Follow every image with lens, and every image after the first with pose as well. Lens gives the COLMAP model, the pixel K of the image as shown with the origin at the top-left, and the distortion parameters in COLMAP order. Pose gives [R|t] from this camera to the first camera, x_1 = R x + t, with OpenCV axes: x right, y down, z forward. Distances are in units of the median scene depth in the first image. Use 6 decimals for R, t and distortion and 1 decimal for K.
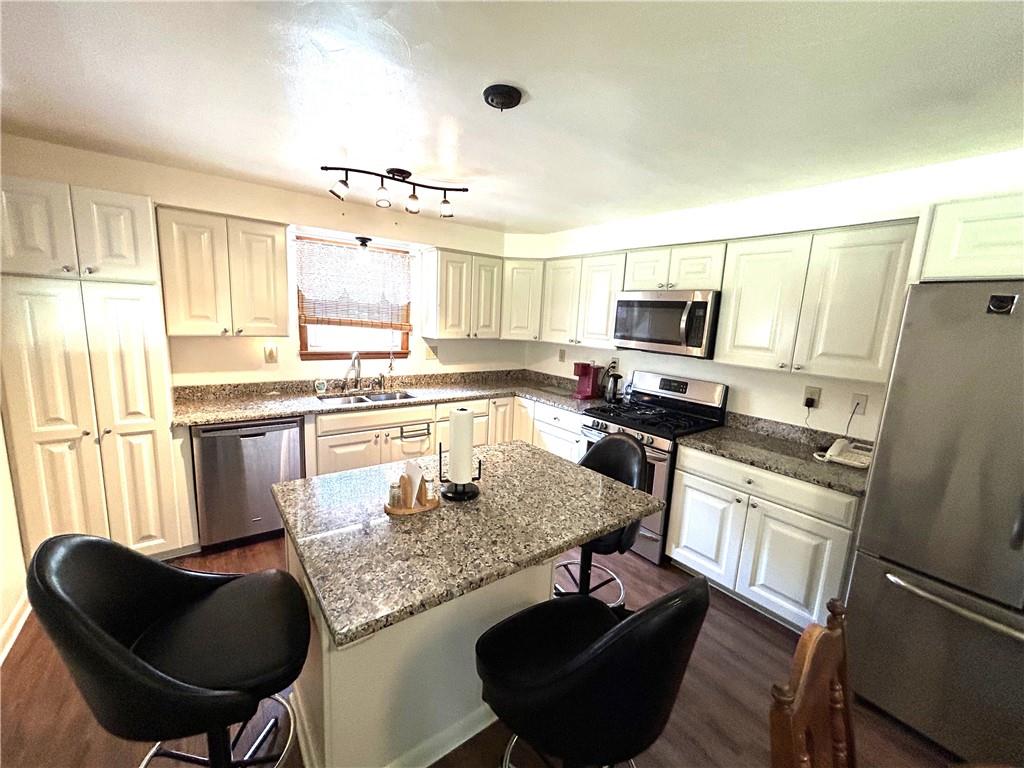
lens RADIAL K [[414.8, 0, 513.9], [0, 414.8, 383.6], [0, 0, 1]] dist [0.004349, 0.000220]
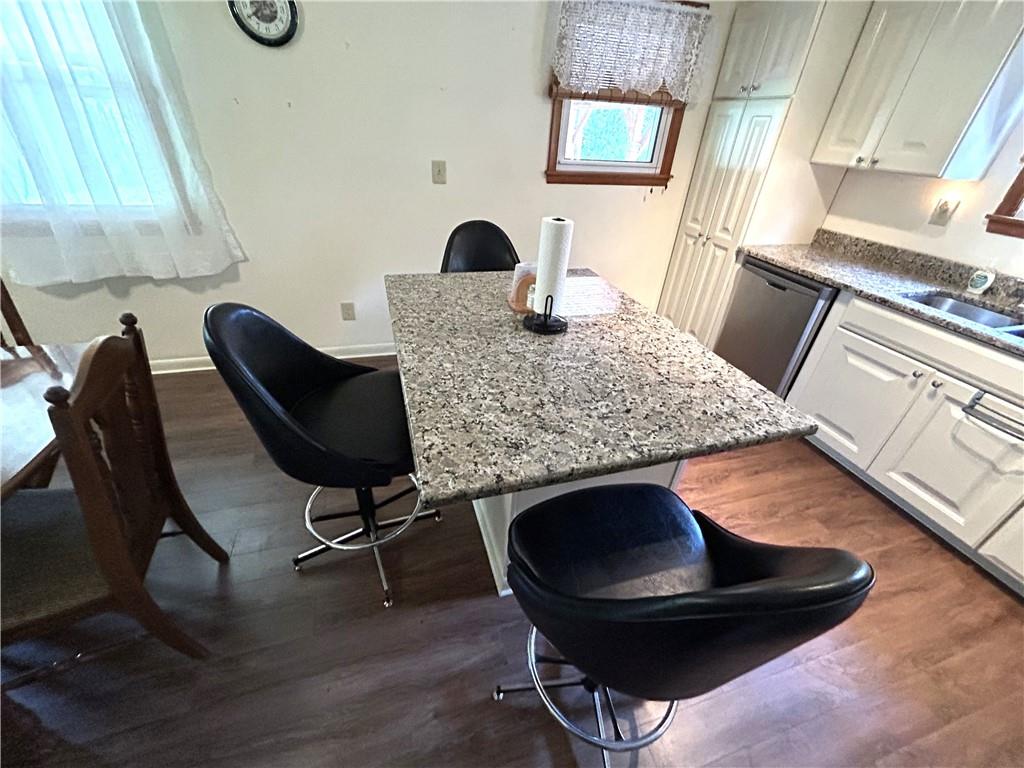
lens RADIAL K [[414.8, 0, 511.3], [0, 414.8, 381.1], [0, 0, 1]] dist [0.004349, 0.000220]
pose [[-0.343776, 0.434177, -0.832651, 0.344958], [-0.229713, 0.820872, 0.522877, -0.037574], [0.910522, 0.371024, -0.182460, 0.598795]]
